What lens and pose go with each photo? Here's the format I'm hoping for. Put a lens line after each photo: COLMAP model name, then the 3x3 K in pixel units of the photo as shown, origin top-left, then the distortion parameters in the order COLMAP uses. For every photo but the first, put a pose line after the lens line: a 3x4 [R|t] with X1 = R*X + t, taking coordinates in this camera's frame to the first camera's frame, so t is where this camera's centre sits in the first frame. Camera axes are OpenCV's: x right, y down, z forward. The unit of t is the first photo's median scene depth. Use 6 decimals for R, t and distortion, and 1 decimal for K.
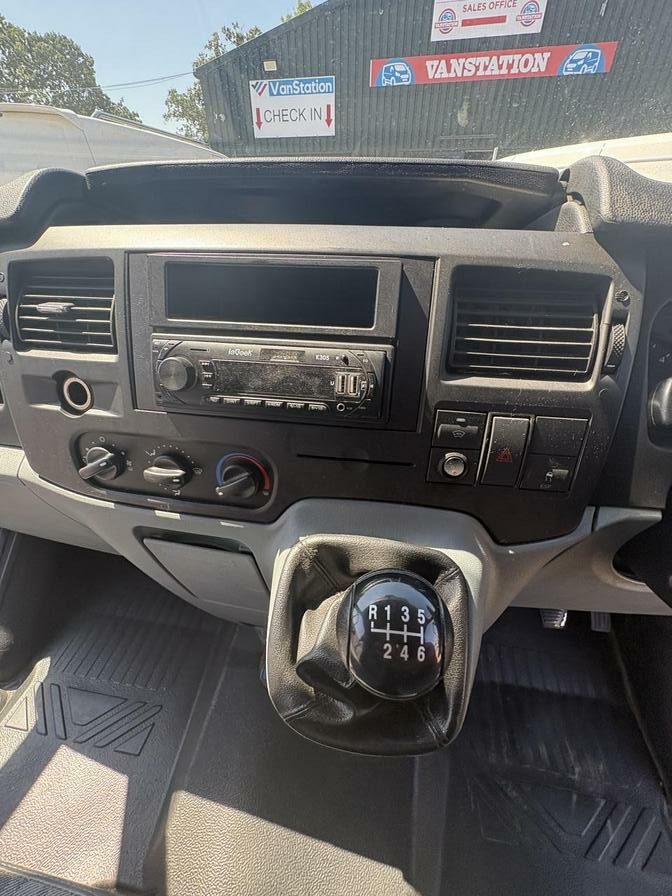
lens RADIAL K [[354.7, 0, 334.2], [0, 354.7, 444.0], [0, 0, 1]] dist [0.002687, 0.000126]
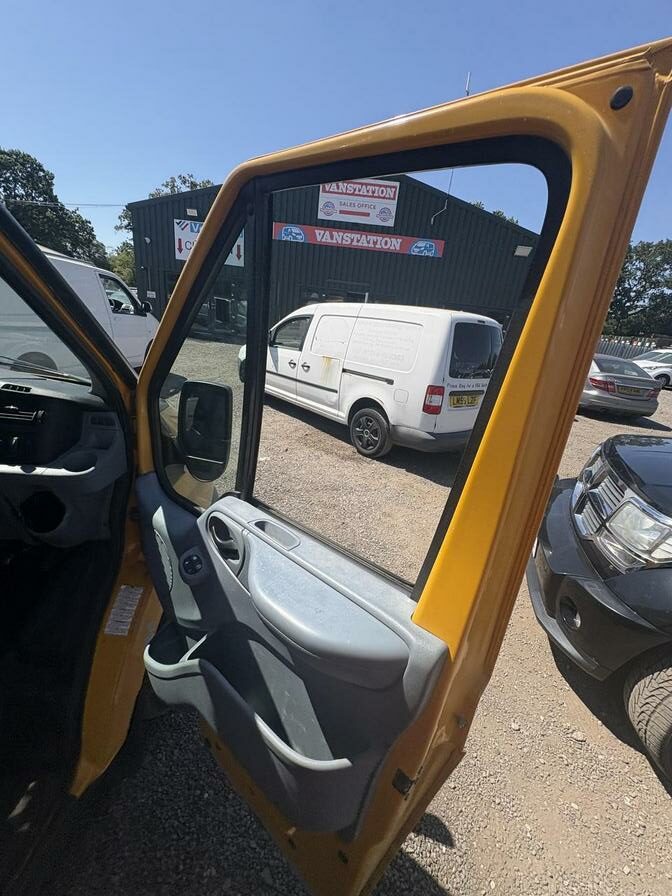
lens RADIAL K [[354.7, 0, 336.0], [0, 354.7, 446.2], [0, 0, 1]] dist [0.002687, 0.000126]
pose [[0.983098, 0.053405, 0.175117, 0.141673], [-0.009232, 0.969752, -0.243916, 0.026611], [-0.182847, 0.238177, 0.953855, -0.080536]]
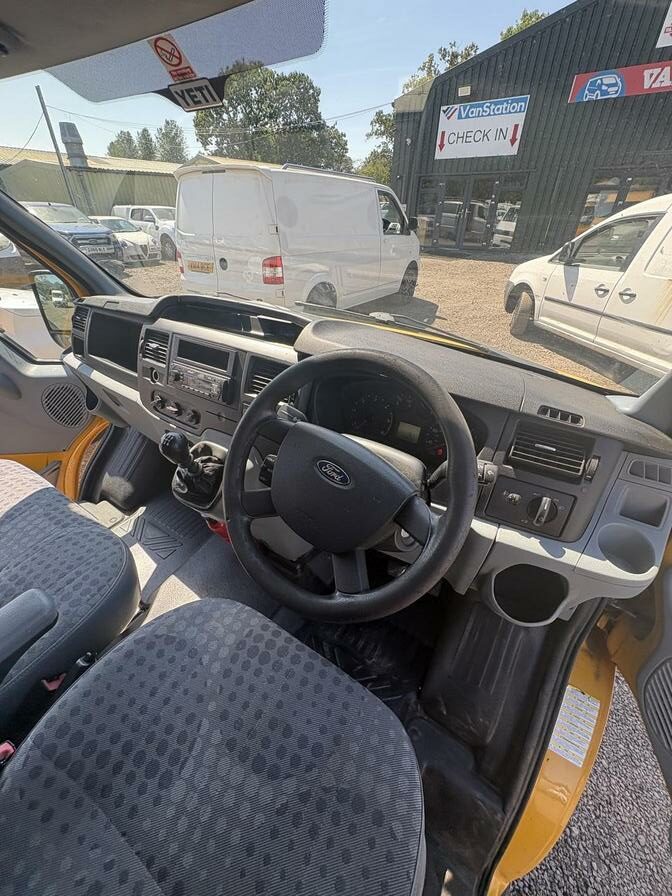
lens RADIAL K [[354.7, 0, 339.1], [0, 354.7, 444.6], [0, 0, 1]] dist [0.002687, 0.000126]
pose [[0.918100, 0.230066, -0.322741, 0.056710], [-0.235423, 0.971623, 0.022913, -0.000669], [0.318854, 0.054944, 0.946210, -0.040159]]
